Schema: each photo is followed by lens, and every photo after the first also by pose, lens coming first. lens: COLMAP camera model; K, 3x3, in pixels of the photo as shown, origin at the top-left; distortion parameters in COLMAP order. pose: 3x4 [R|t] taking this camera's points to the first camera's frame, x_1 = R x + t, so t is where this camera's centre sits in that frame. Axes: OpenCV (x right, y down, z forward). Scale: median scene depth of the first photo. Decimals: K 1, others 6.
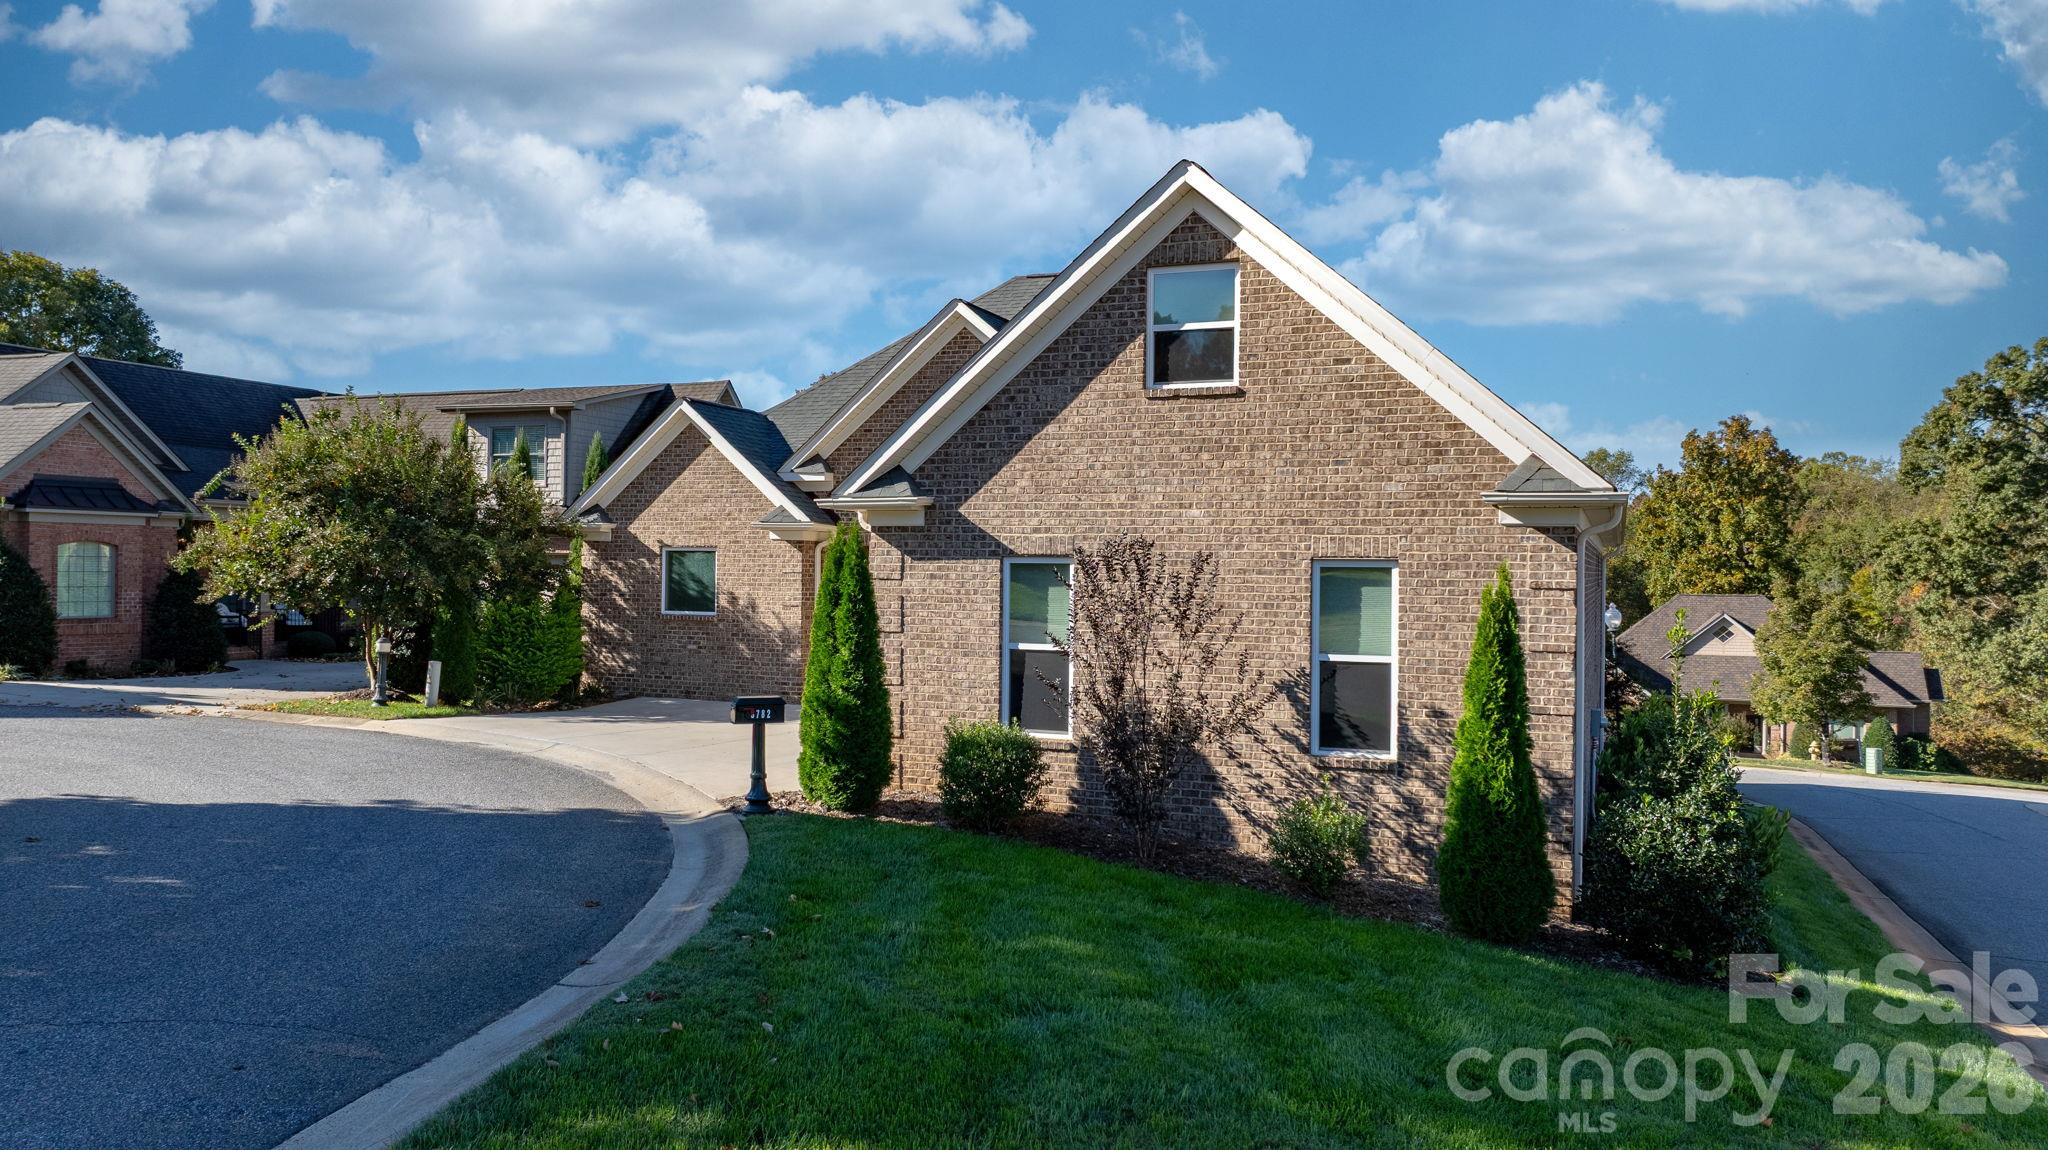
lens RADIAL K [[1445.7, 0, 1028.0], [0, 1445.7, 570.4], [0, 0, 1]] dist [-0.017848, 0.013808]
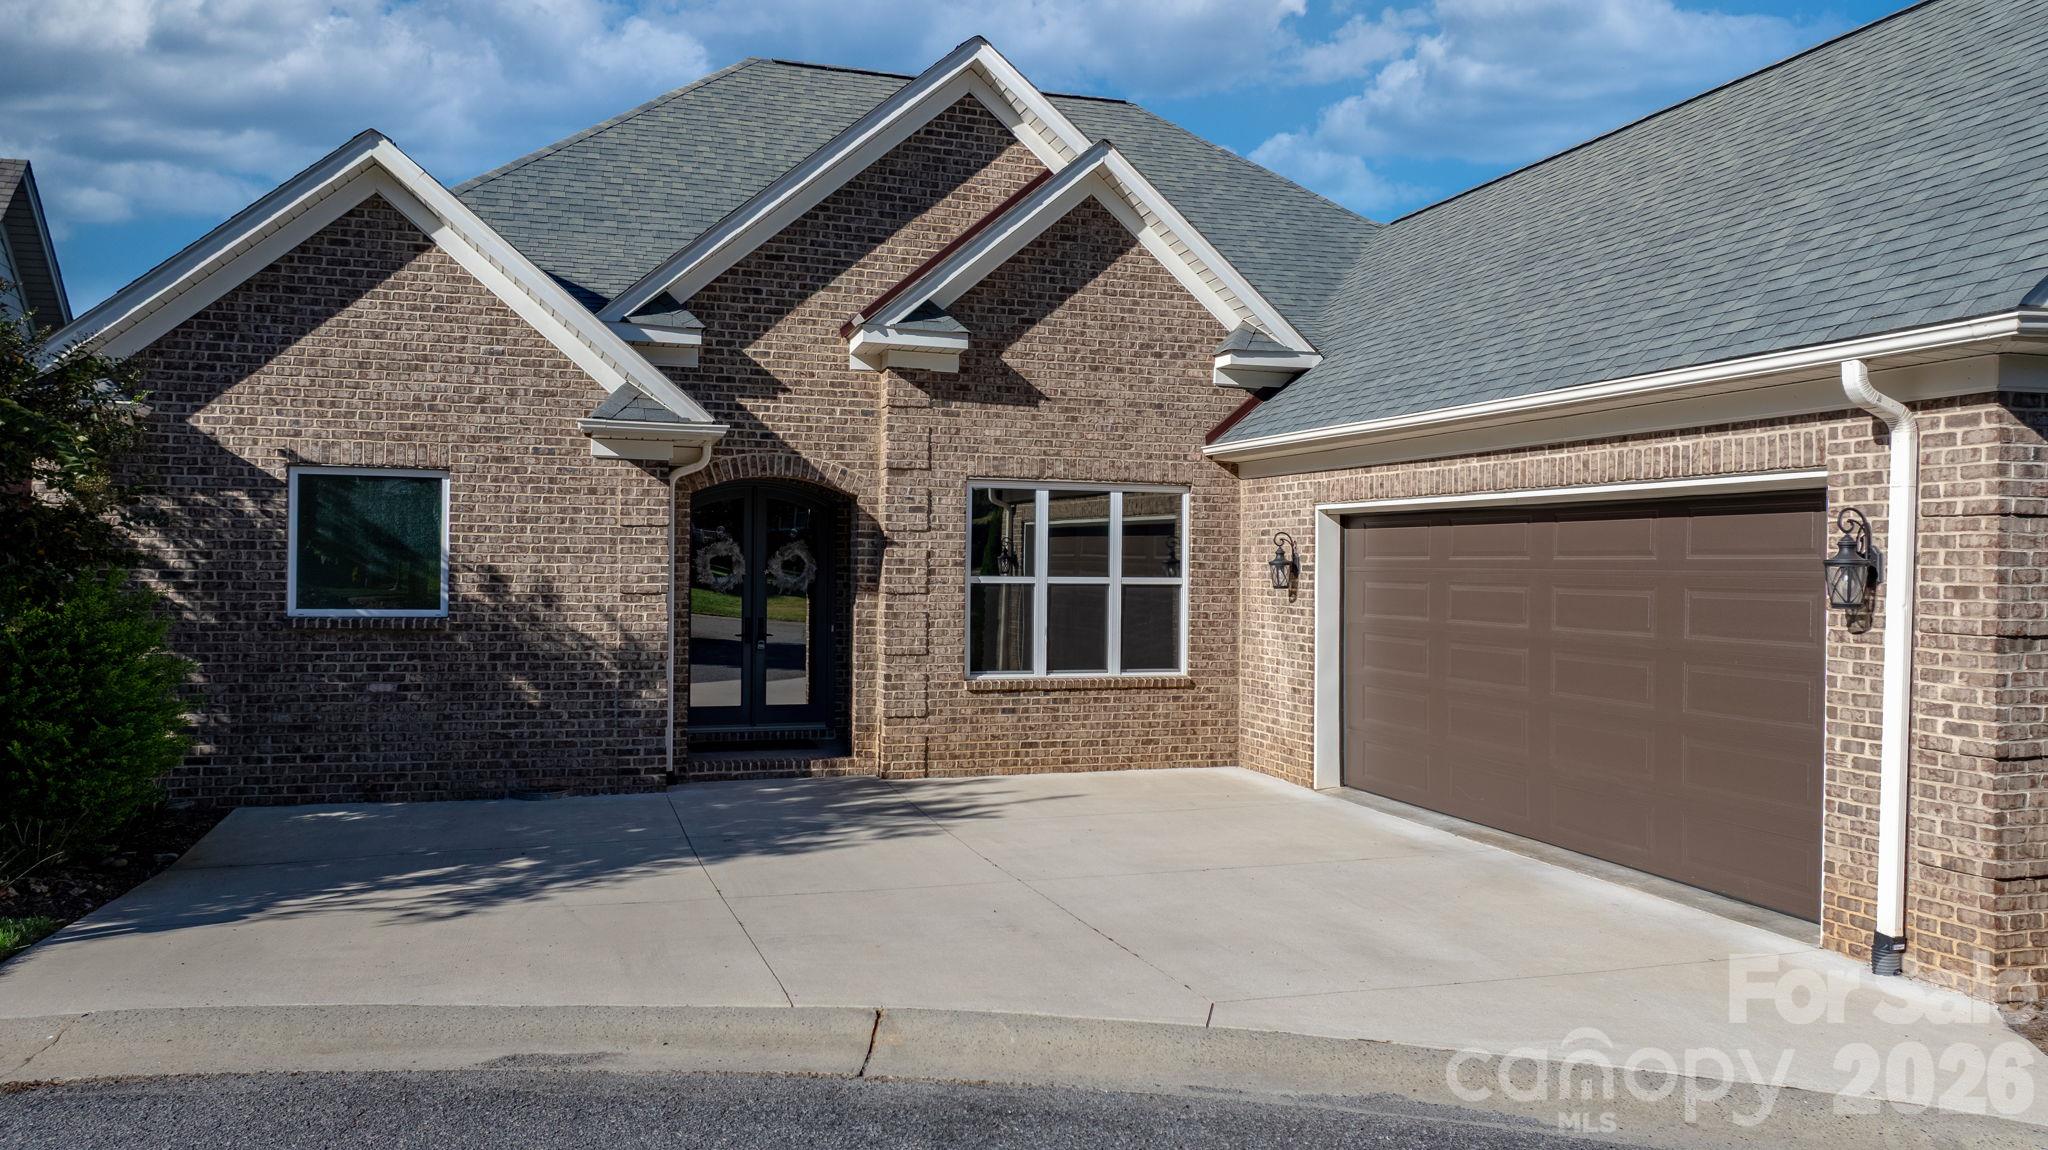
lens RADIAL K [[1445.7, 0, 1017.0], [0, 1445.7, 572.0], [0, 0, 1]] dist [-0.017848, 0.013808]
pose [[0.766521, -0.007541, 0.642175, -0.654533], [-0.000495, 0.999924, 0.012333, 0.019081], [-0.642219, -0.009772, 0.766458, 0.926373]]
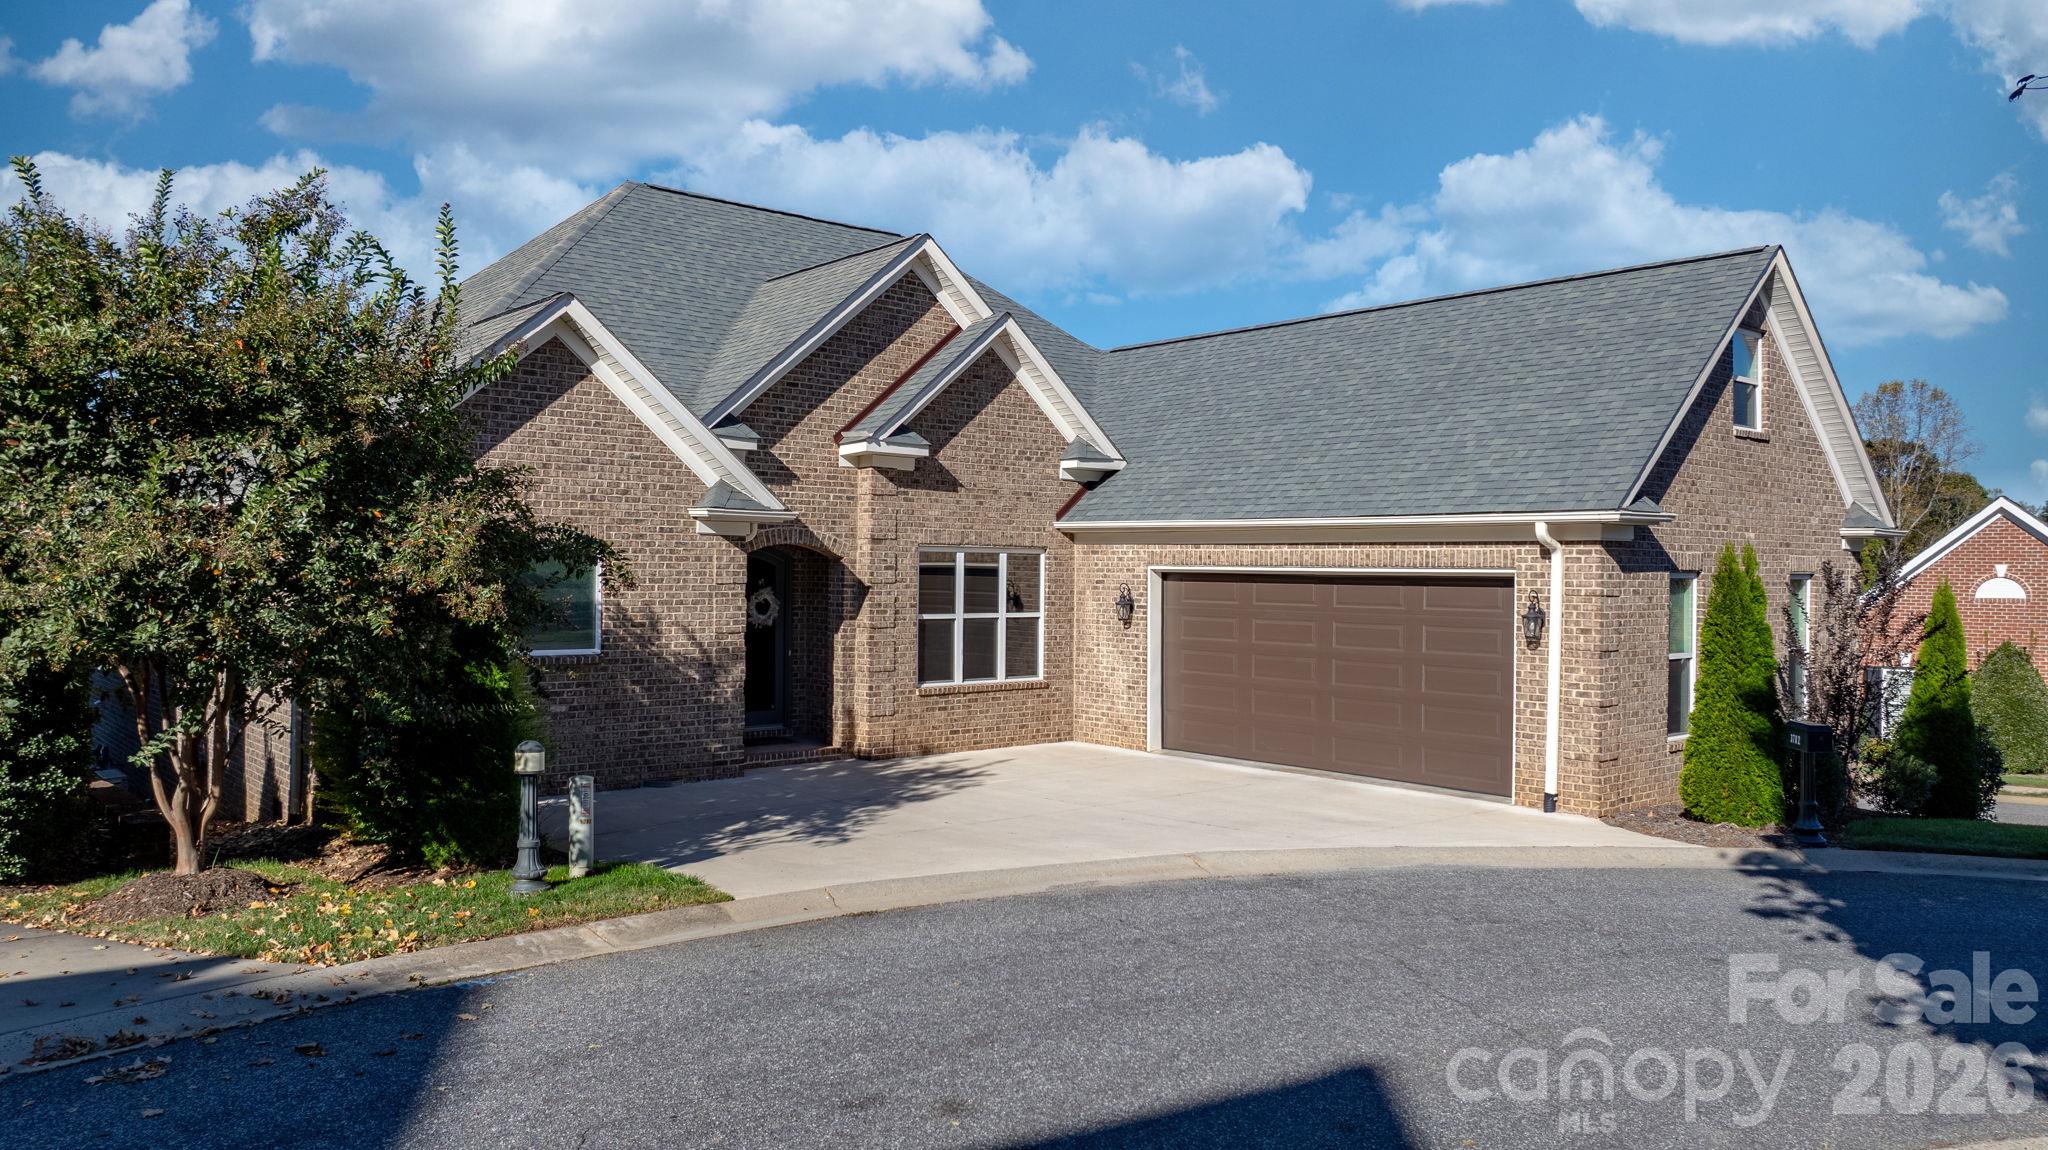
lens RADIAL K [[1445.7, 0, 1014.2], [0, 1445.7, 566.3], [0, 0, 1]] dist [-0.017848, 0.013808]
pose [[0.454355, -0.006919, 0.890794, -1.207353], [-0.003218, 0.999951, 0.009408, -0.022758], [-0.890815, -0.007141, 0.454310, 0.984280]]
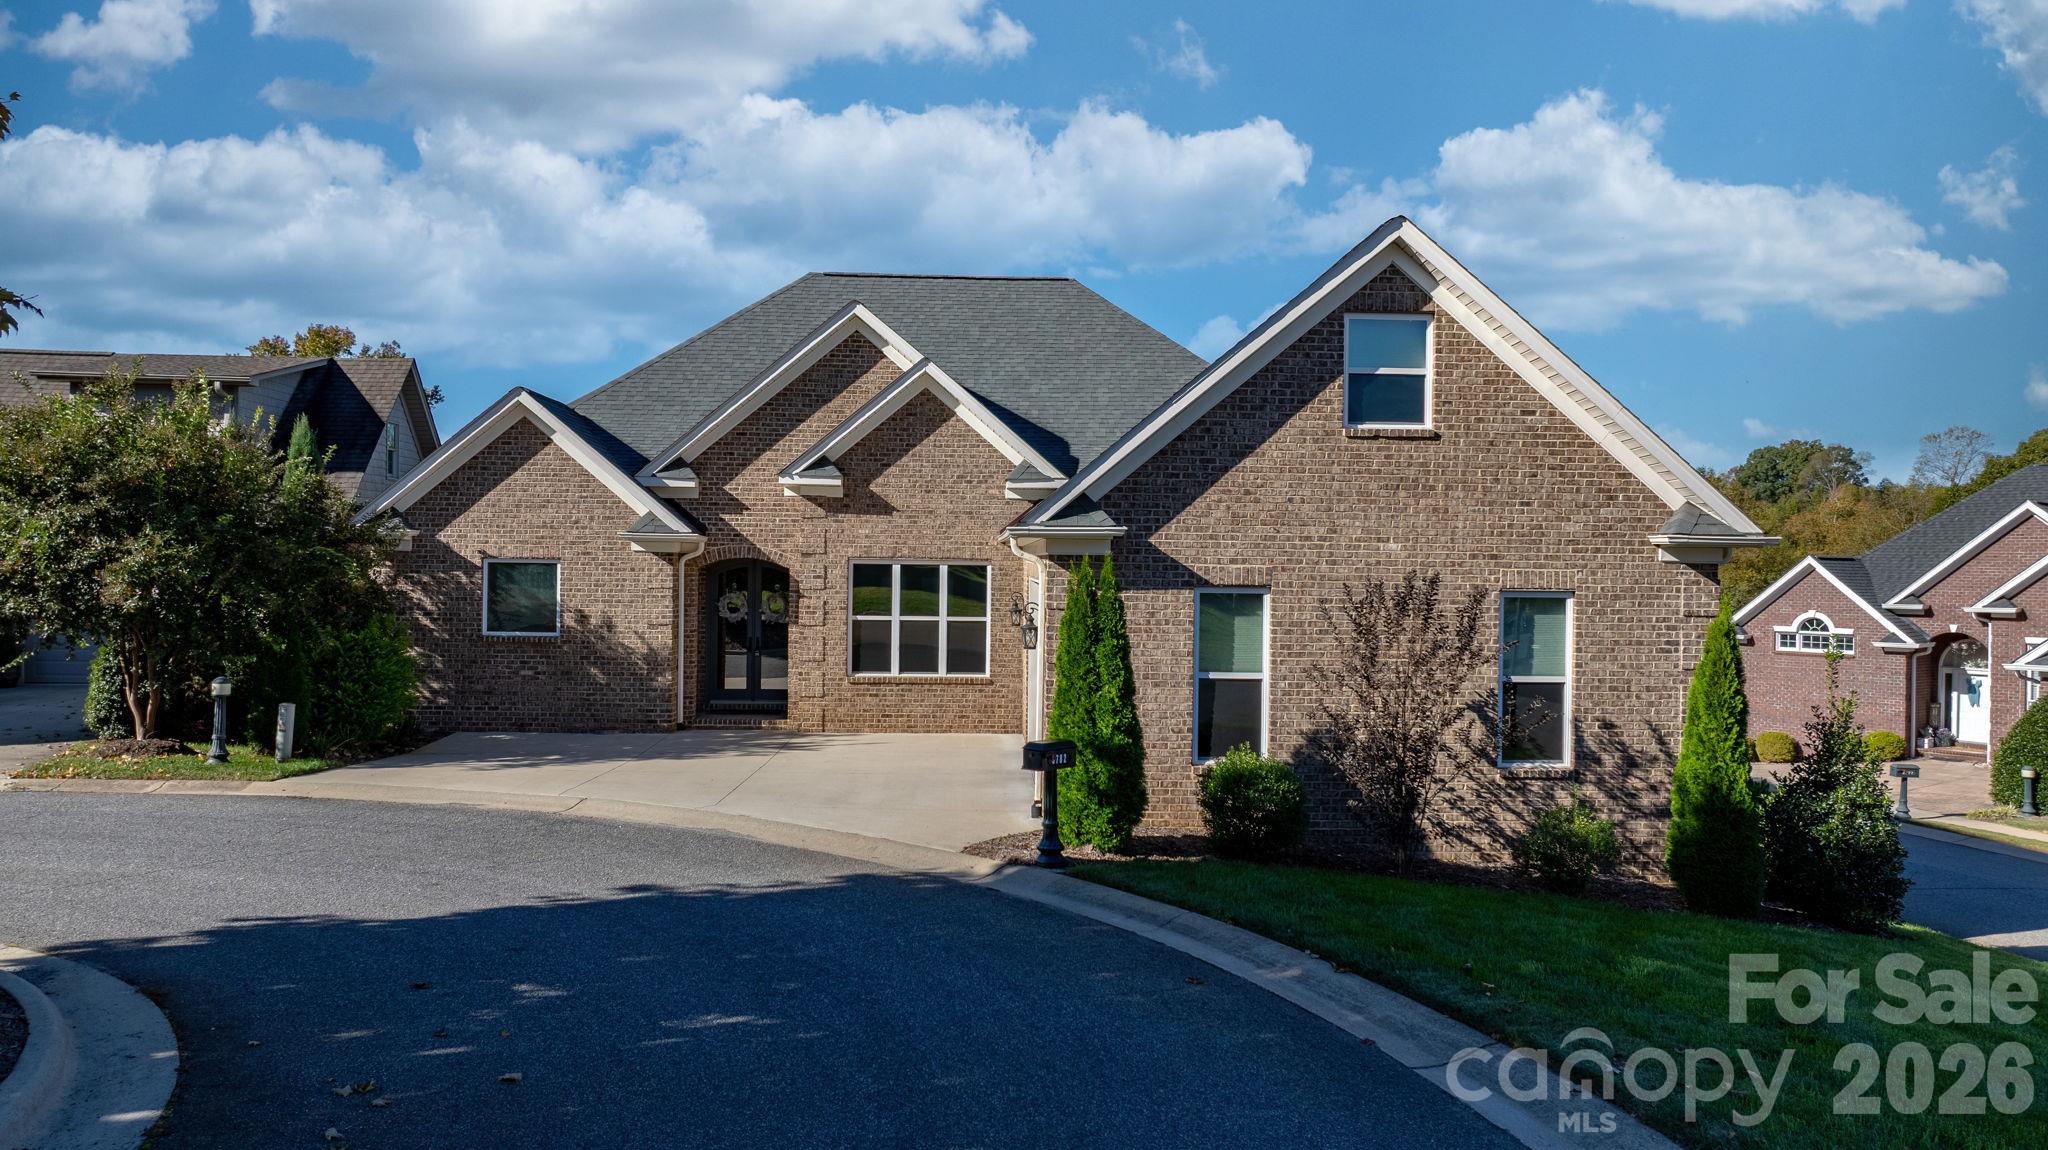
lens RADIAL K [[1445.7, 0, 1025.0], [0, 1445.7, 570.1], [0, 0, 1]] dist [-0.017848, 0.013808]
pose [[0.910571, -0.002700, 0.413344, -0.563431], [-0.001315, 0.999955, 0.009427, -0.031677], [-0.413351, -0.009127, 0.910526, 0.138904]]
